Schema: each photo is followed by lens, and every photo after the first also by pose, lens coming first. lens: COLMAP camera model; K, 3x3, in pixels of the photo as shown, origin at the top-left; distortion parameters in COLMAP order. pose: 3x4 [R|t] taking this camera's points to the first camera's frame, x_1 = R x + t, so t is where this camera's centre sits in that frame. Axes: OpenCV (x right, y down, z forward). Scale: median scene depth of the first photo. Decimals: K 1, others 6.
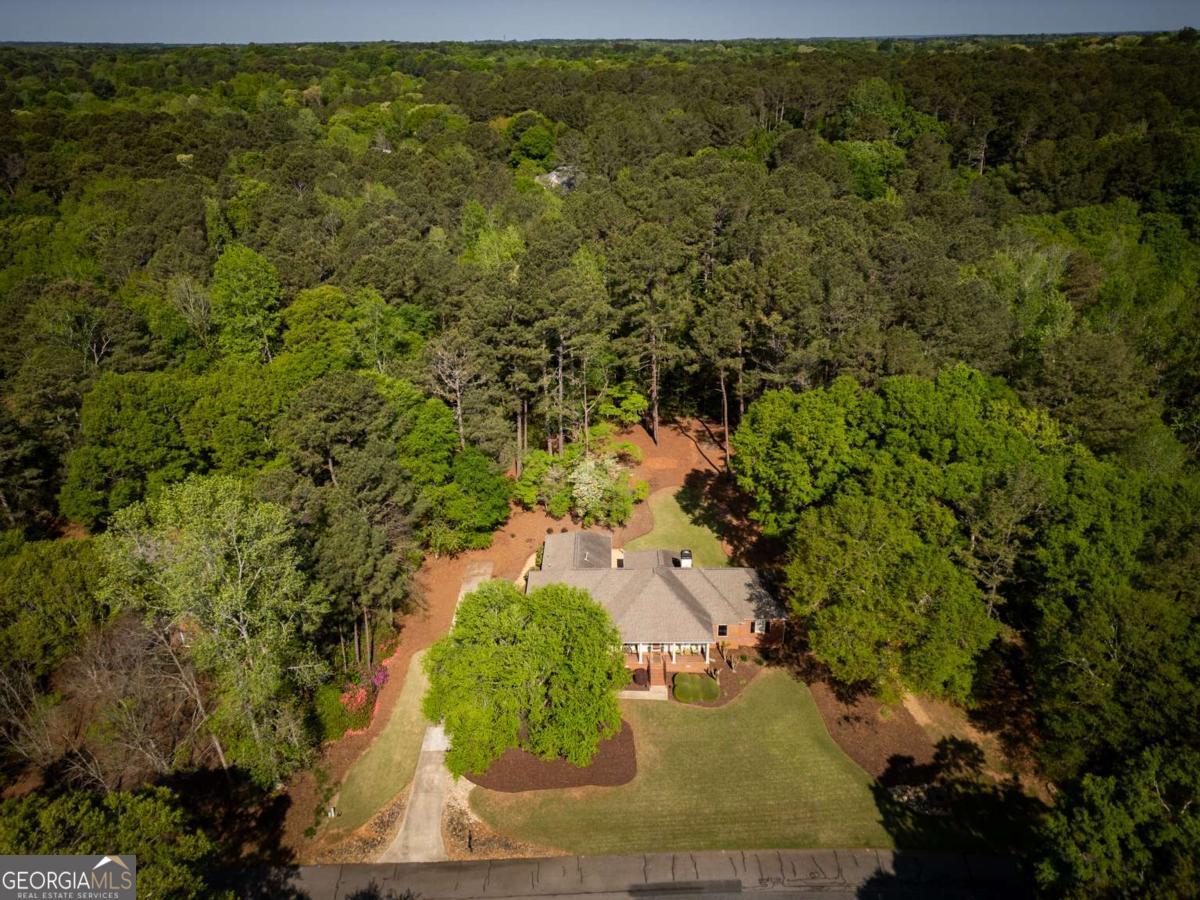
lens RADIAL K [[857.4, 0, 600.0], [0, 857.4, 450.0], [0, 0, 1]] dist [0.118088, 0.000152]
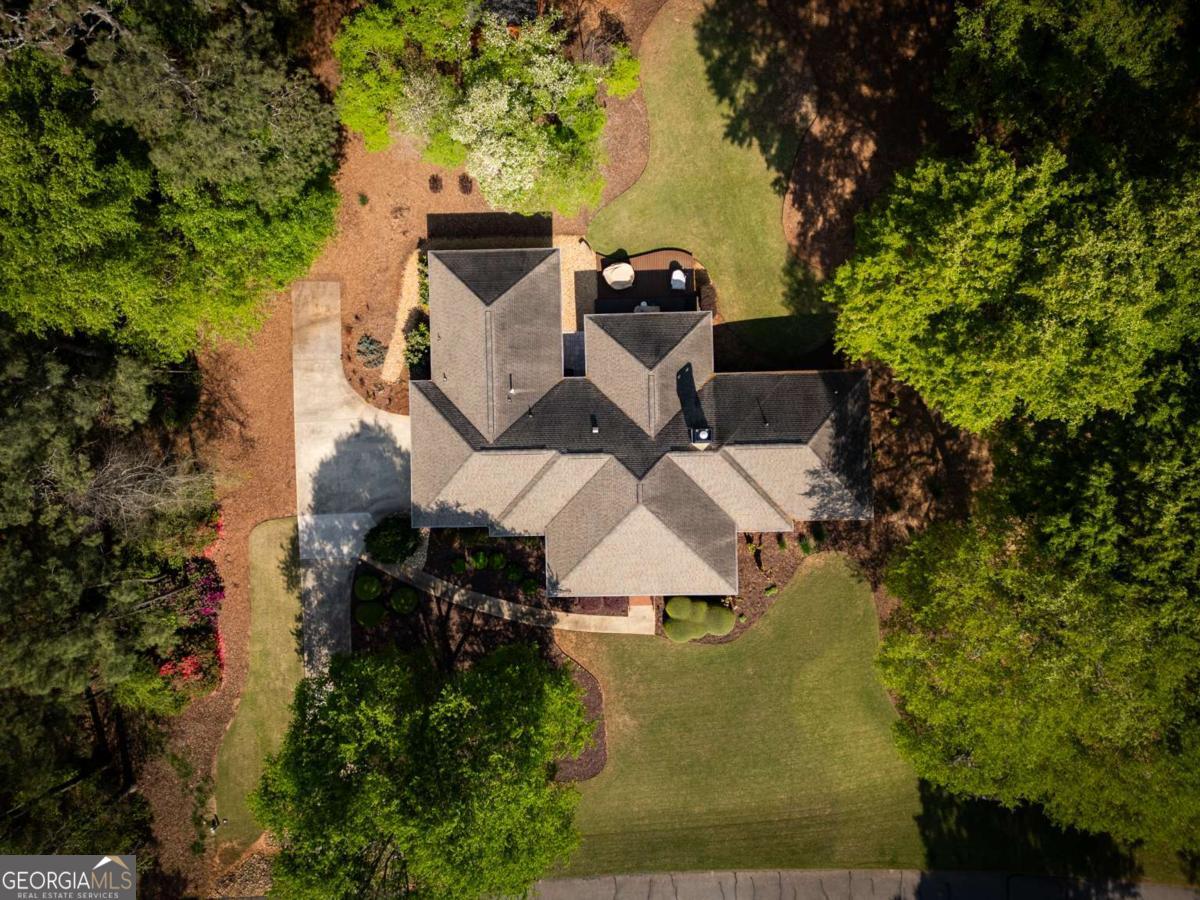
lens RADIAL K [[834.0, 0, 600.0], [0, 834.0, 450.0], [0, 0, 1]] dist [0.117134, -0.133799]
pose [[0.999402, -0.028377, -0.019770, 0.050521], [0.030191, 0.437011, 0.898949, -0.334903], [-0.016870, -0.899008, 0.437607, 0.800058]]
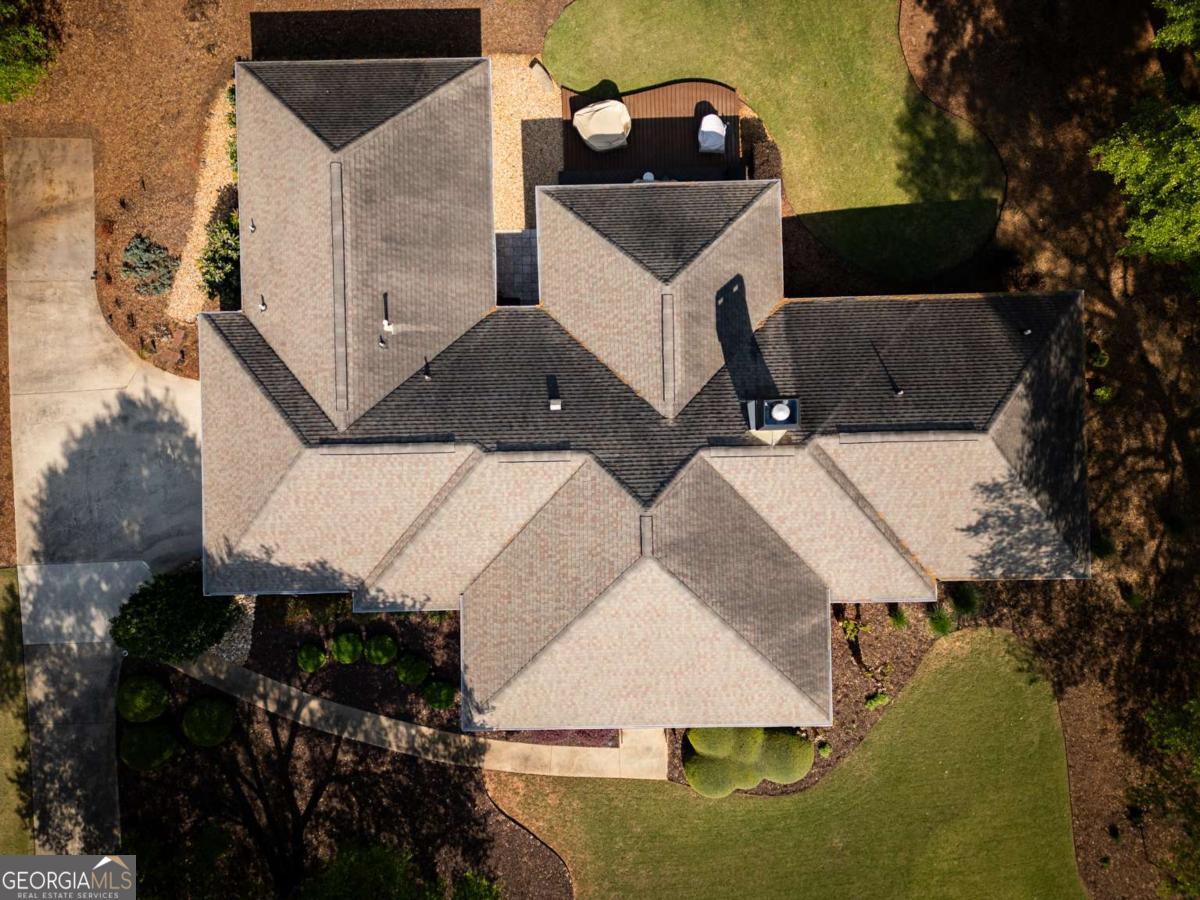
lens RADIAL K [[834.0, 0, 600.0], [0, 834.0, 450.0], [0, 0, 1]] dist [0.117134, -0.133799]
pose [[0.999589, -0.028470, -0.003277, 0.052123], [0.015431, 0.438351, 0.898671, -0.093397], [-0.024149, -0.898353, 0.438611, 0.915076]]
